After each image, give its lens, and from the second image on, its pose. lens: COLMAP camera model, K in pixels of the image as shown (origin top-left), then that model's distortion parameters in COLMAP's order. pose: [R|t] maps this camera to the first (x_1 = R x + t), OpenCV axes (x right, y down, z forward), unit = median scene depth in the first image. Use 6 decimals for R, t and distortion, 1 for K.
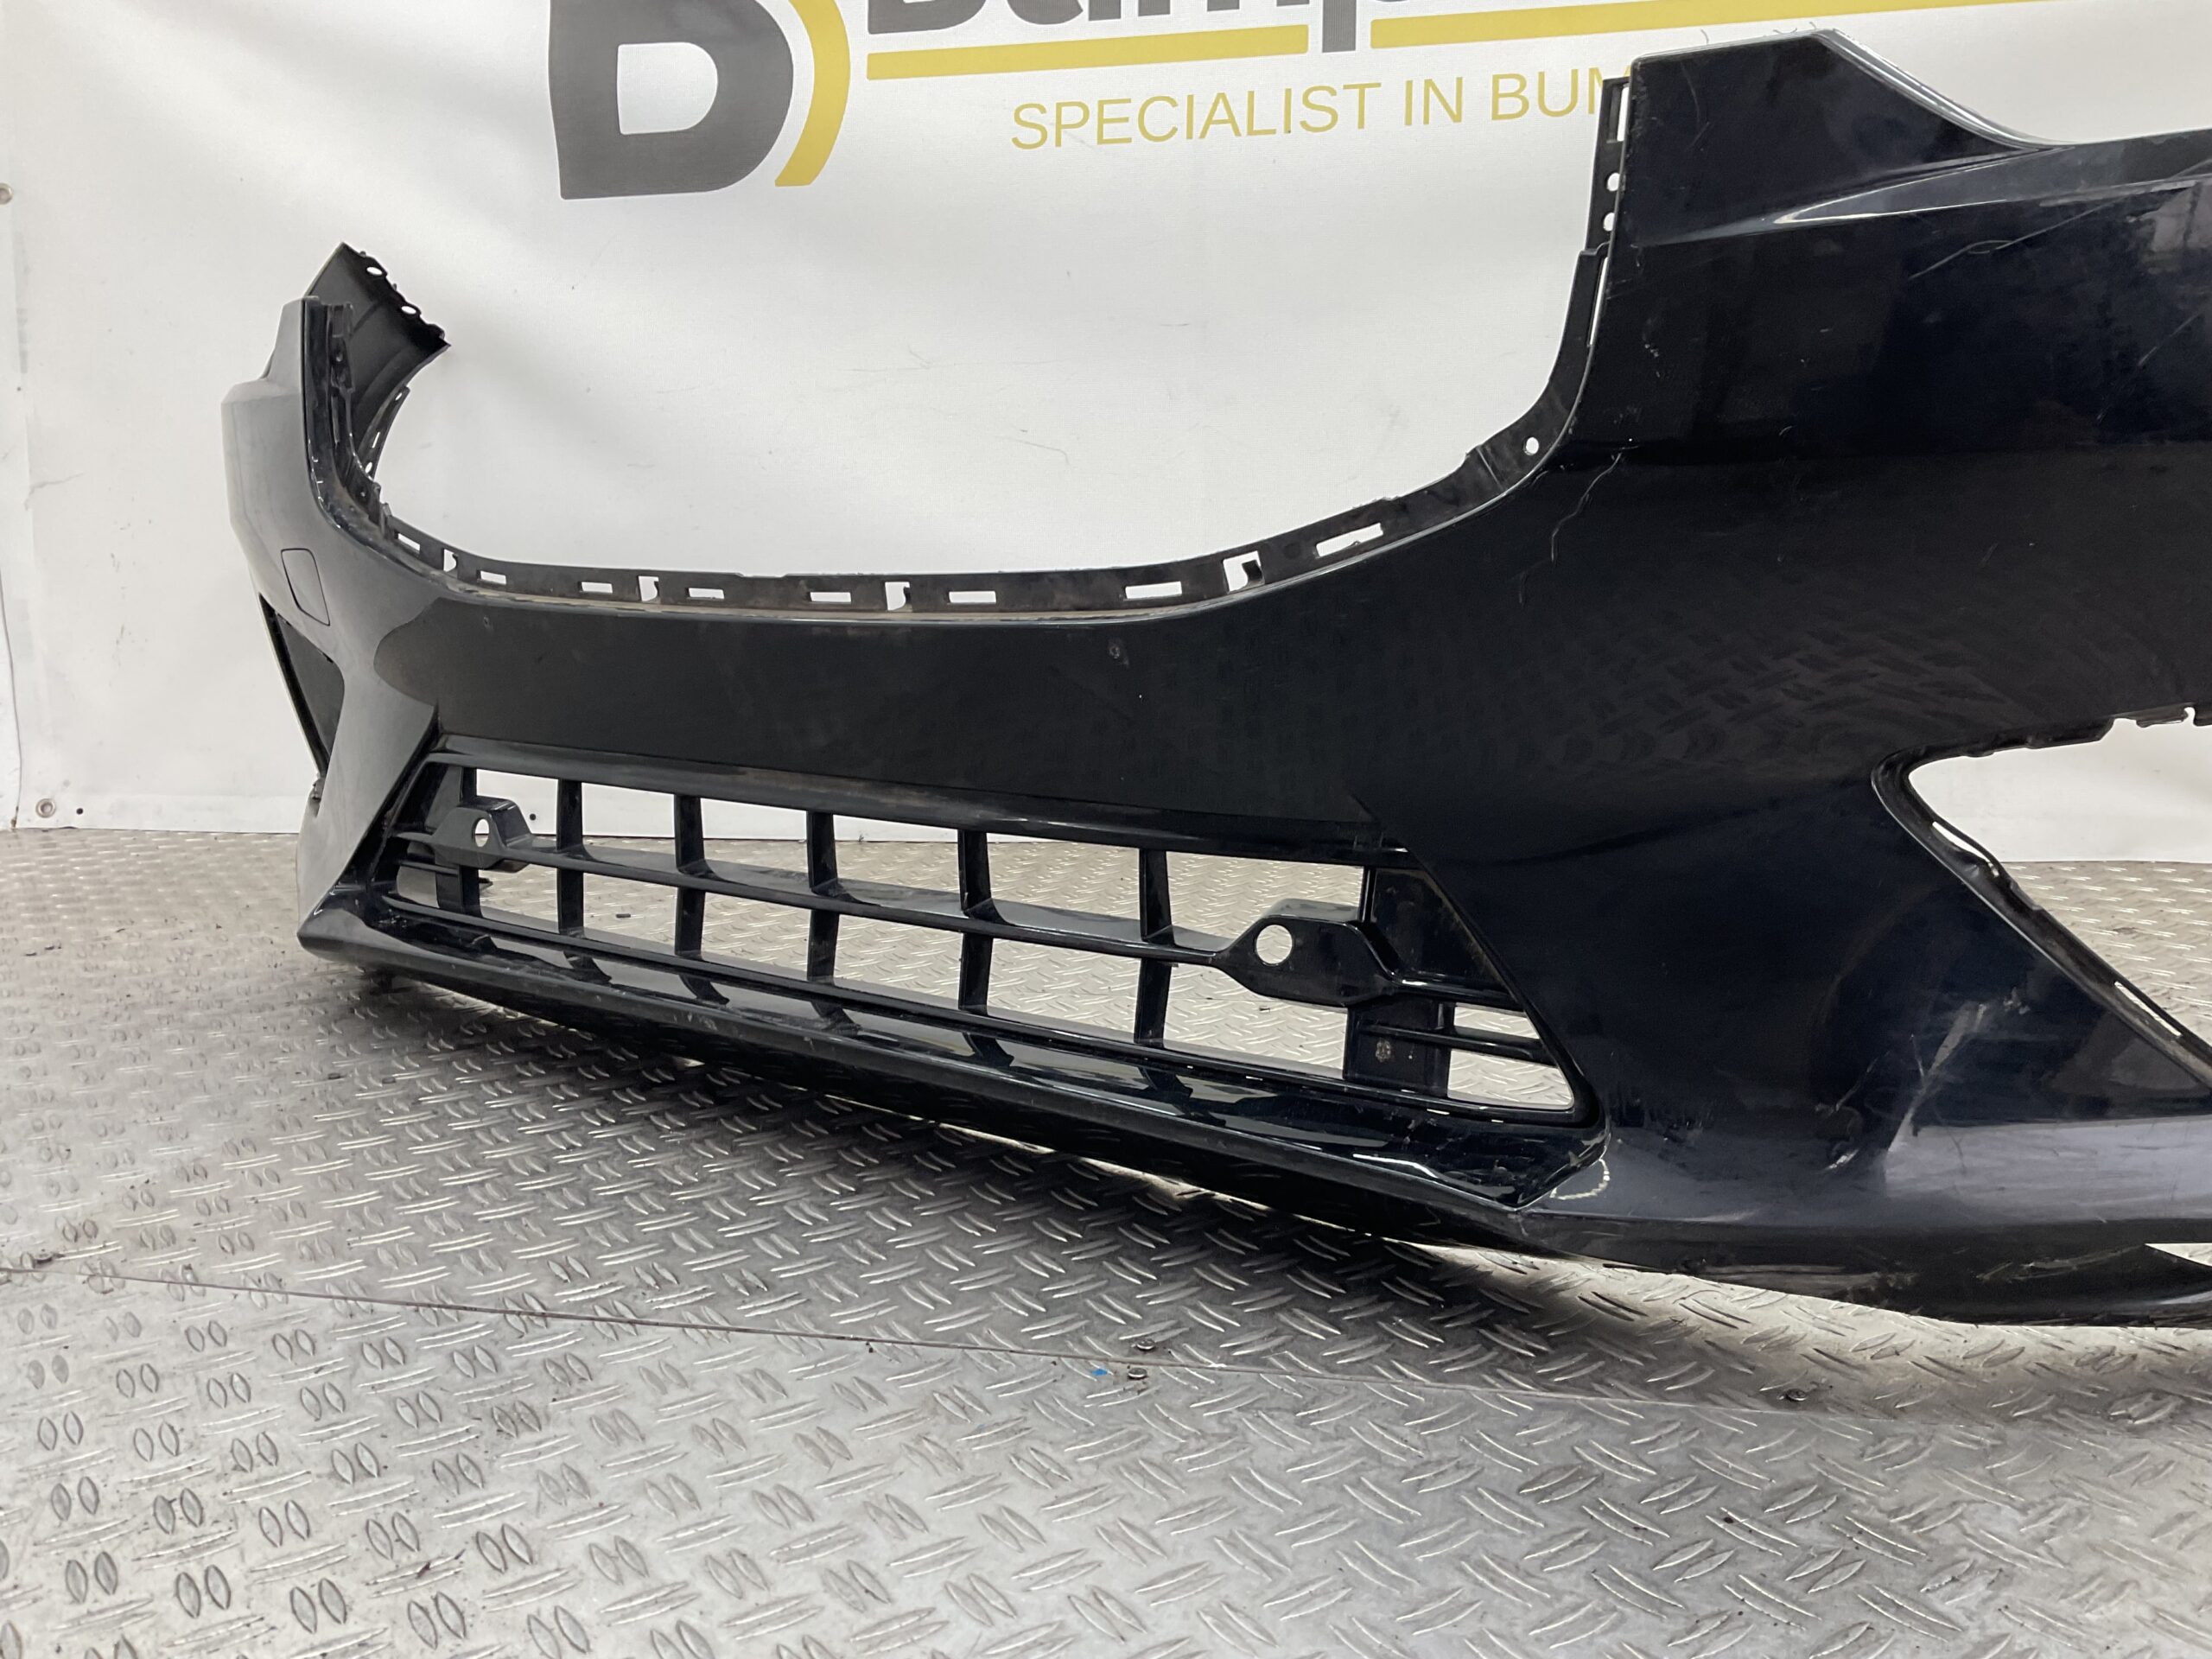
lens RADIAL K [[1827.6, 0, 1068.3], [0, 1827.6, 850.8], [0, 0, 1]] dist [0.050128, -0.092789]
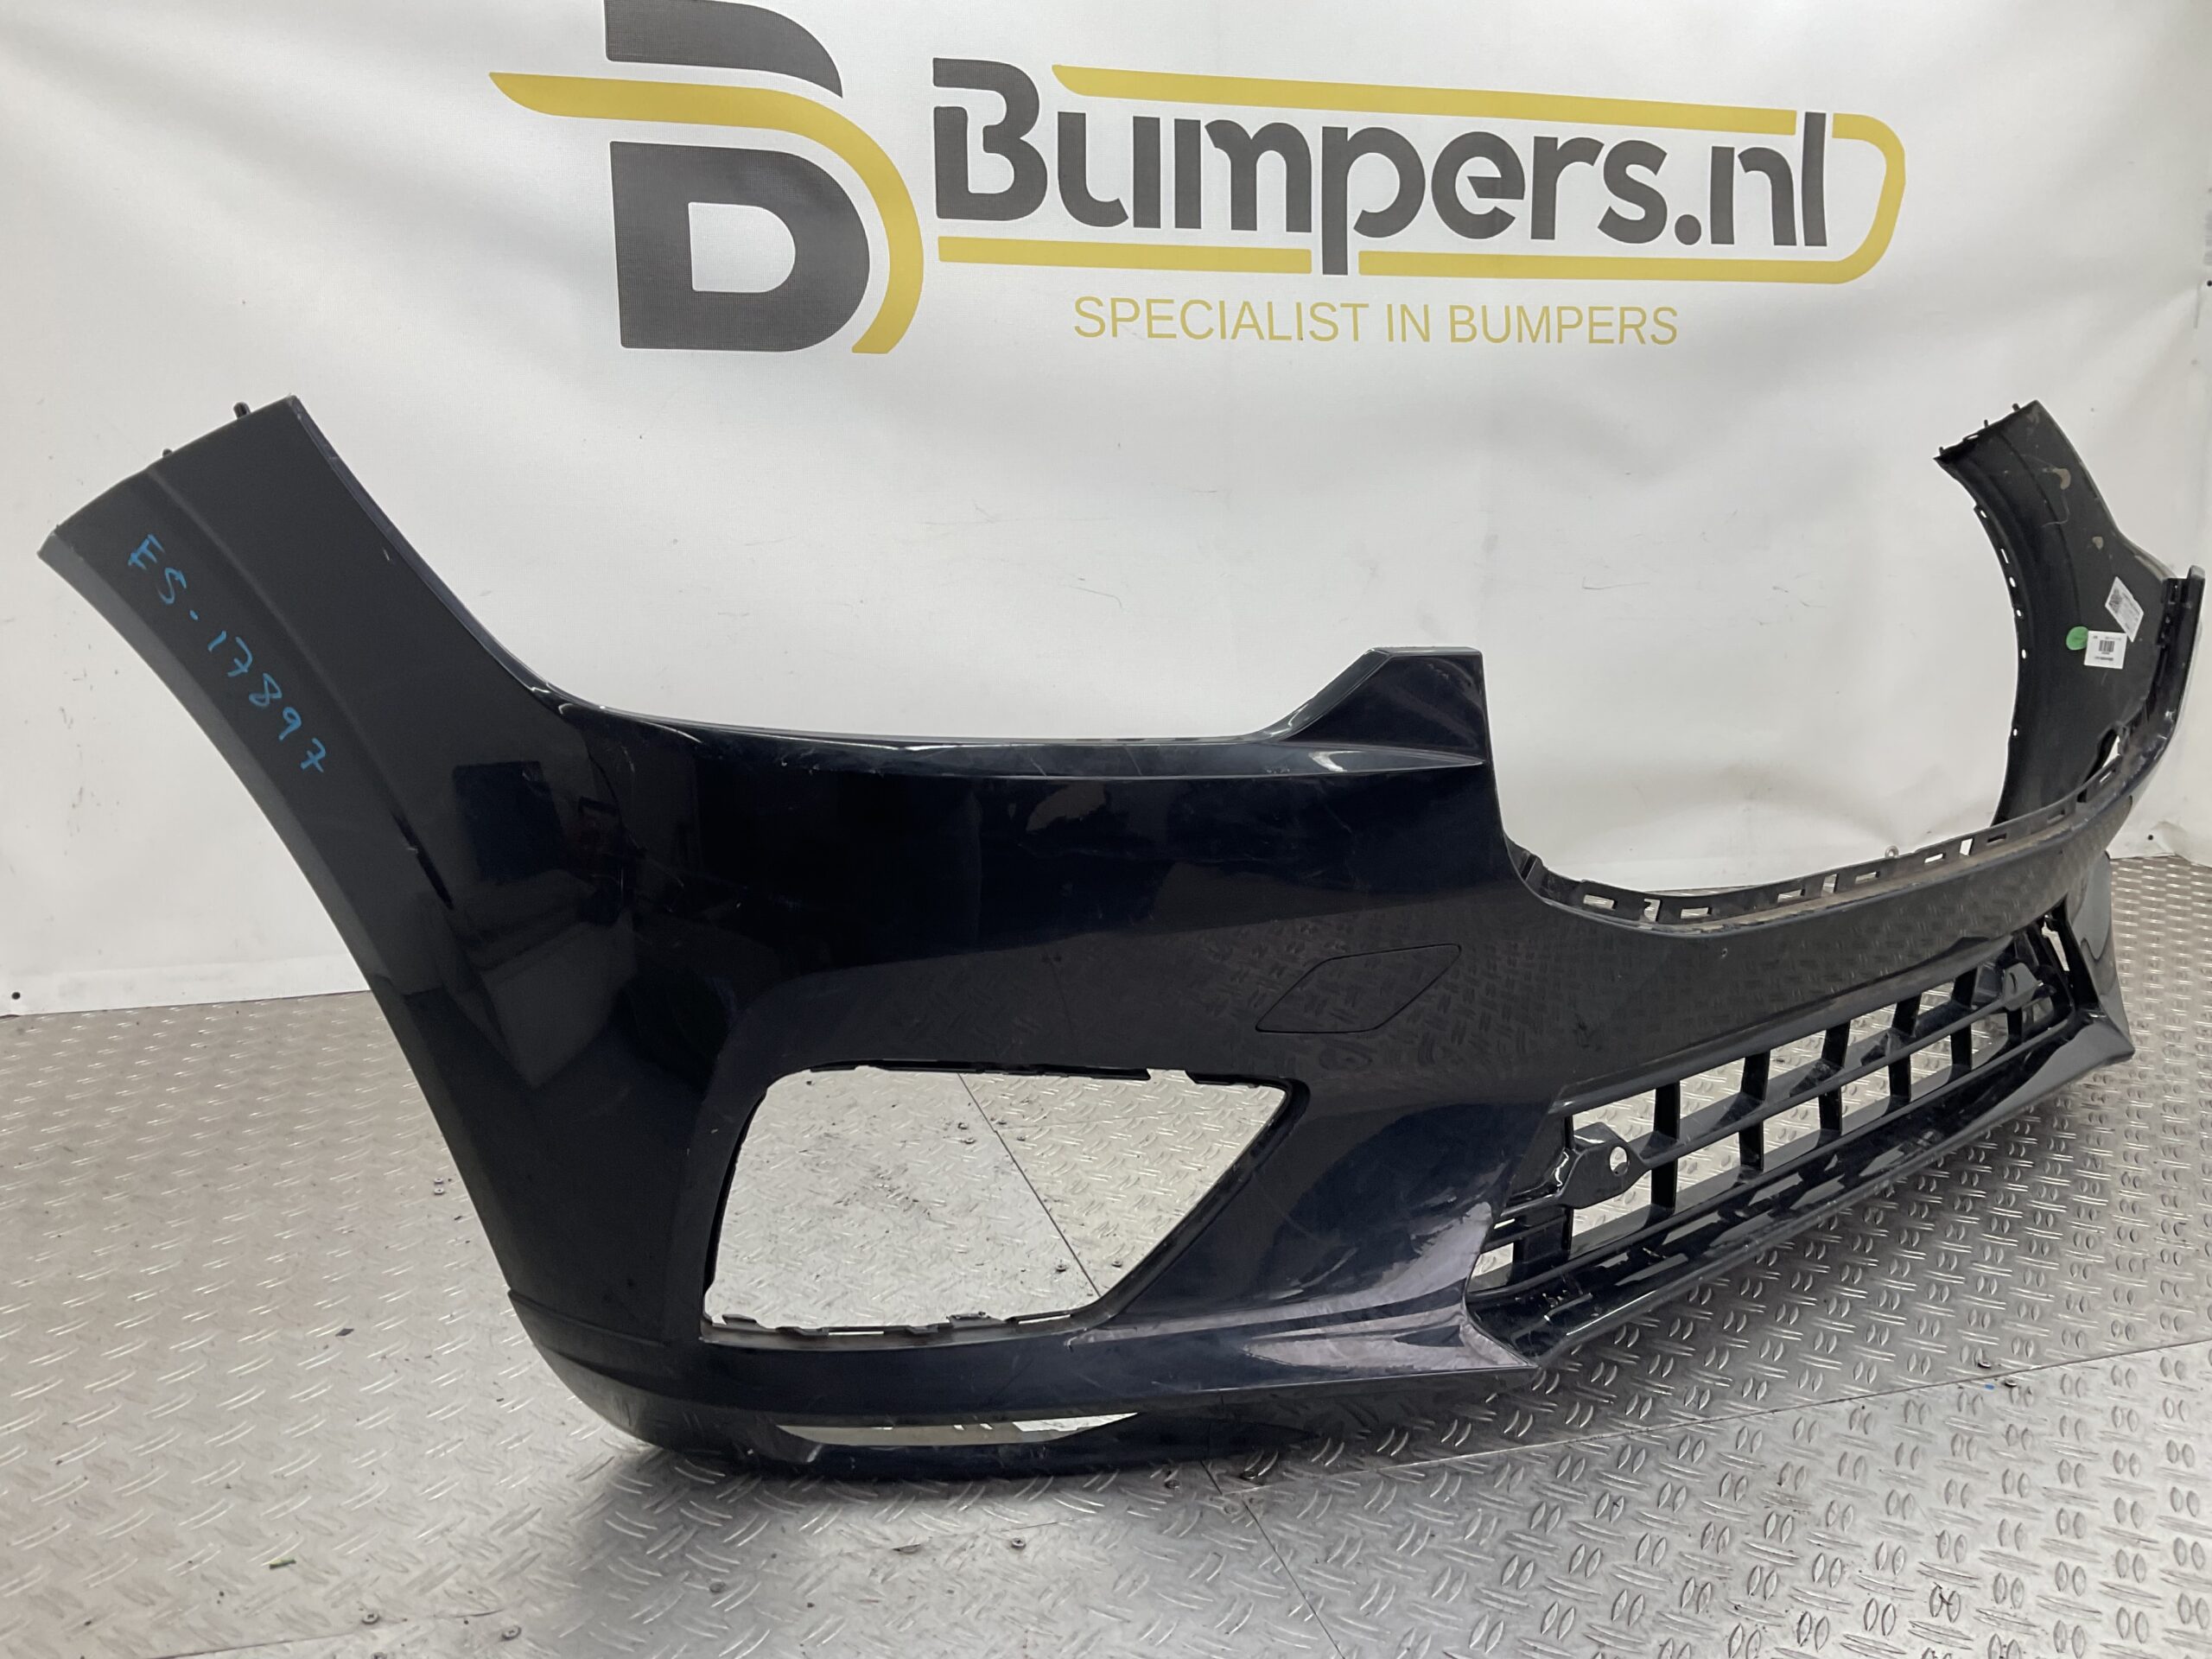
lens RADIAL K [[1827.6, 0, 1090.0], [0, 1827.6, 827.9], [0, 0, 1]] dist [0.050128, -0.092789]
pose [[0.887100, -0.081186, 0.454382, -1.082390], [0.059172, 0.996290, 0.062487, -0.289734], [-0.457769, -0.028545, 0.888613, -0.031378]]
